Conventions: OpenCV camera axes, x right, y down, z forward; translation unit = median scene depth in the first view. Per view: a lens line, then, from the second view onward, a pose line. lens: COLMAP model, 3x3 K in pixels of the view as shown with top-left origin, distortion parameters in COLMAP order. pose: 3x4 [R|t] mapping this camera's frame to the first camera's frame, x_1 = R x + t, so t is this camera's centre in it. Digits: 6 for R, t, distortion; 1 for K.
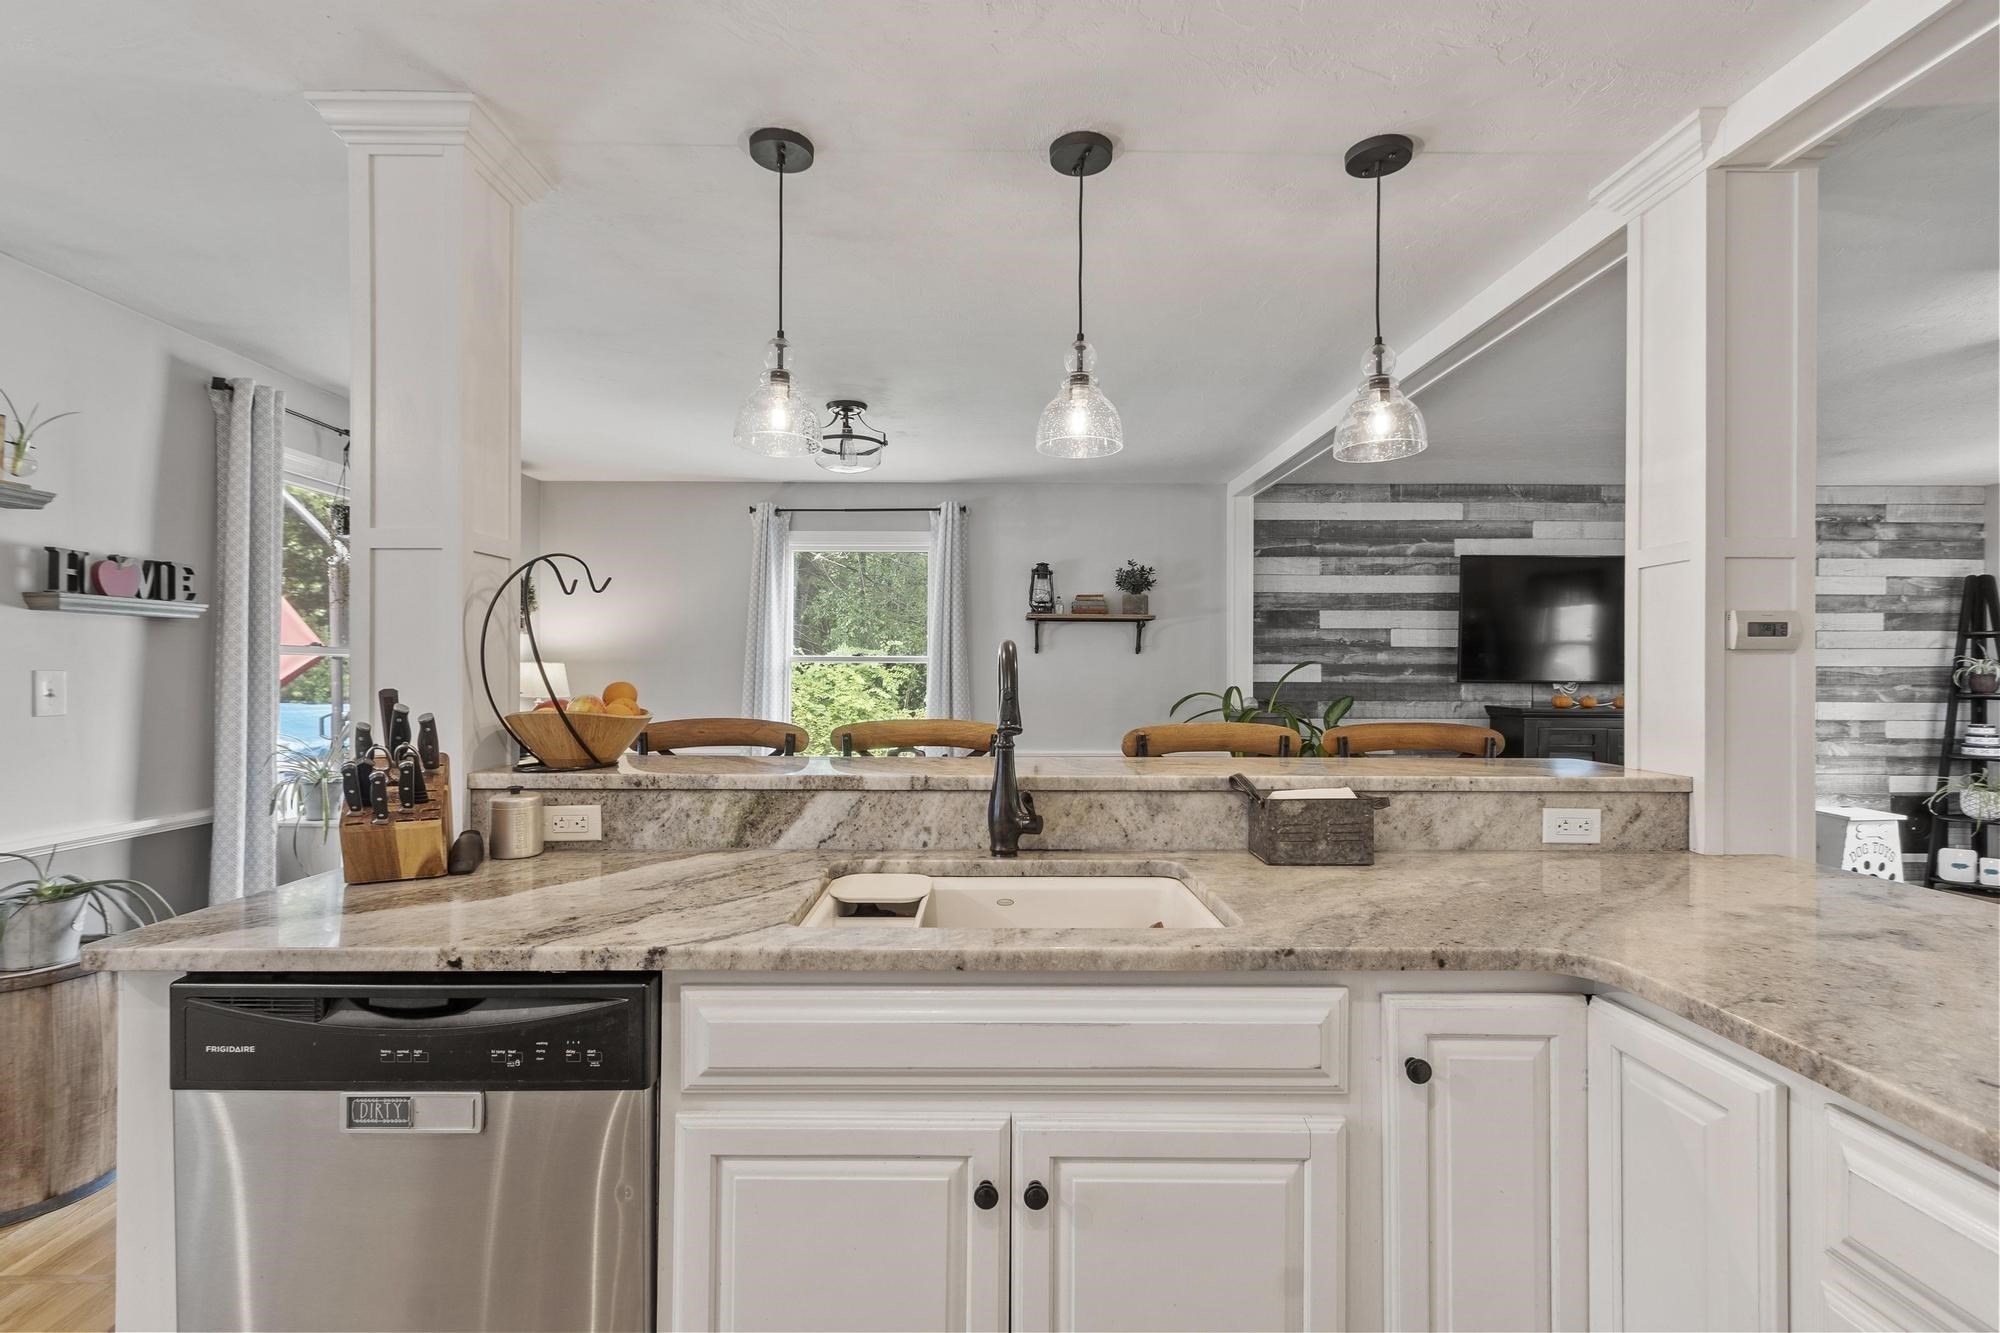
lens RADIAL K [[924.3, 0, 1000.0], [0, 924.3, 666.5], [0, 0, 1]] dist [-0.000655, -0.000148]
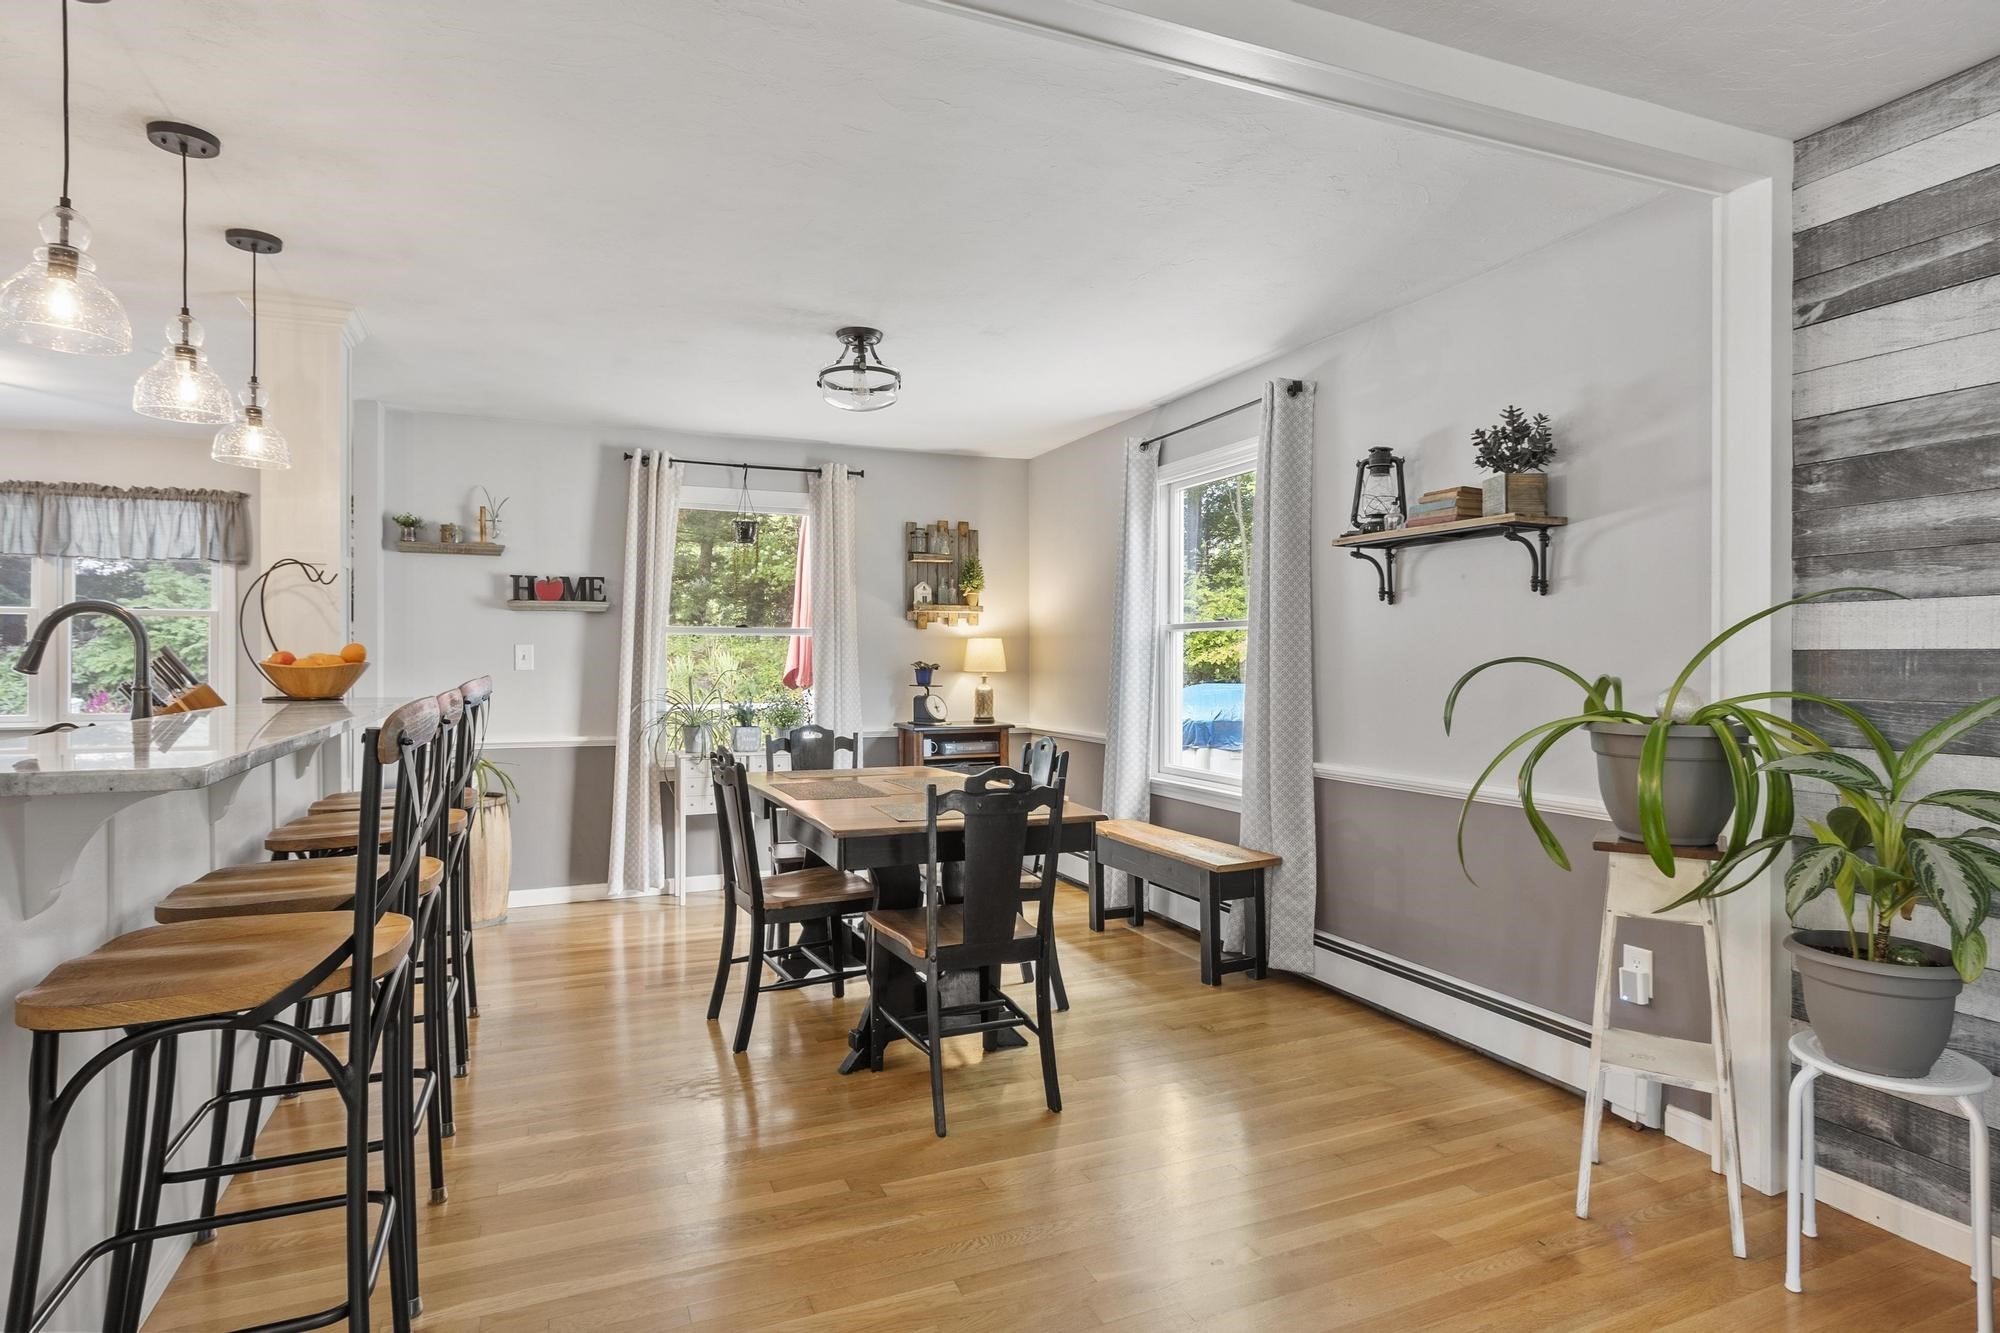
lens RADIAL K [[1040.6, 0, 961.1], [0, 1040.6, 661.1], [0, 0, 1]] dist [0.028525, -0.000012]
pose [[0.374805, 0.002352, -0.927101, 0.558277], [0.012129, 0.999899, 0.007440, 0.014287], [0.927024, -0.014034, 0.374739, 0.505276]]
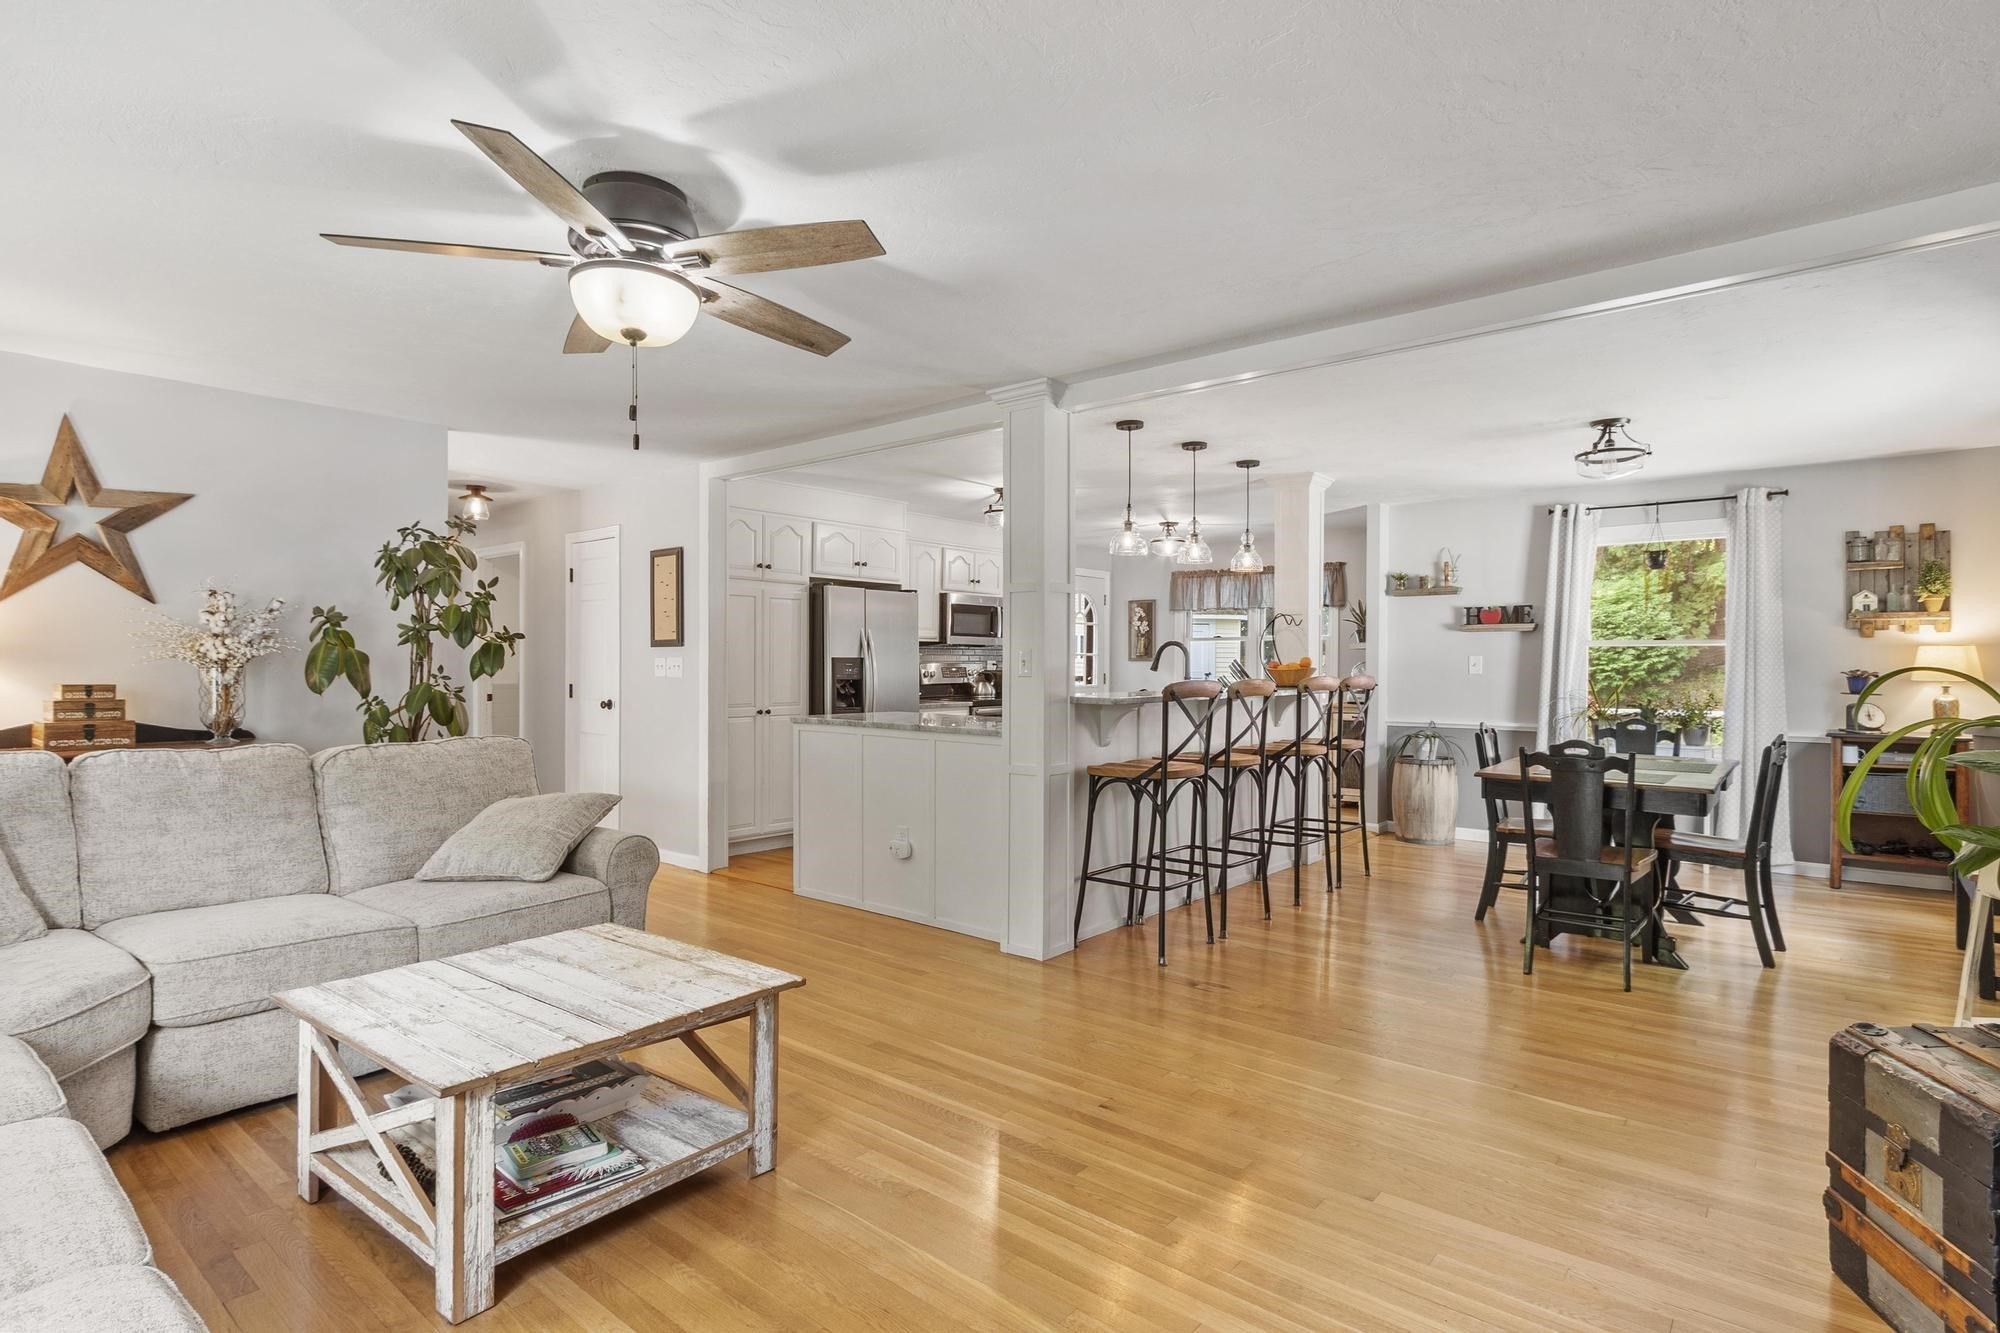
lens RADIAL K [[1040.6, 0, 961.1], [0, 1040.6, 661.1], [0, 0, 1]] dist [0.028525, -0.000012]
pose [[-0.668315, -0.003666, -0.743869, 0.984851], [0.005819, 0.999931, -0.010156, 0.018578], [0.743855, -0.011116, -0.668248, 0.914276]]
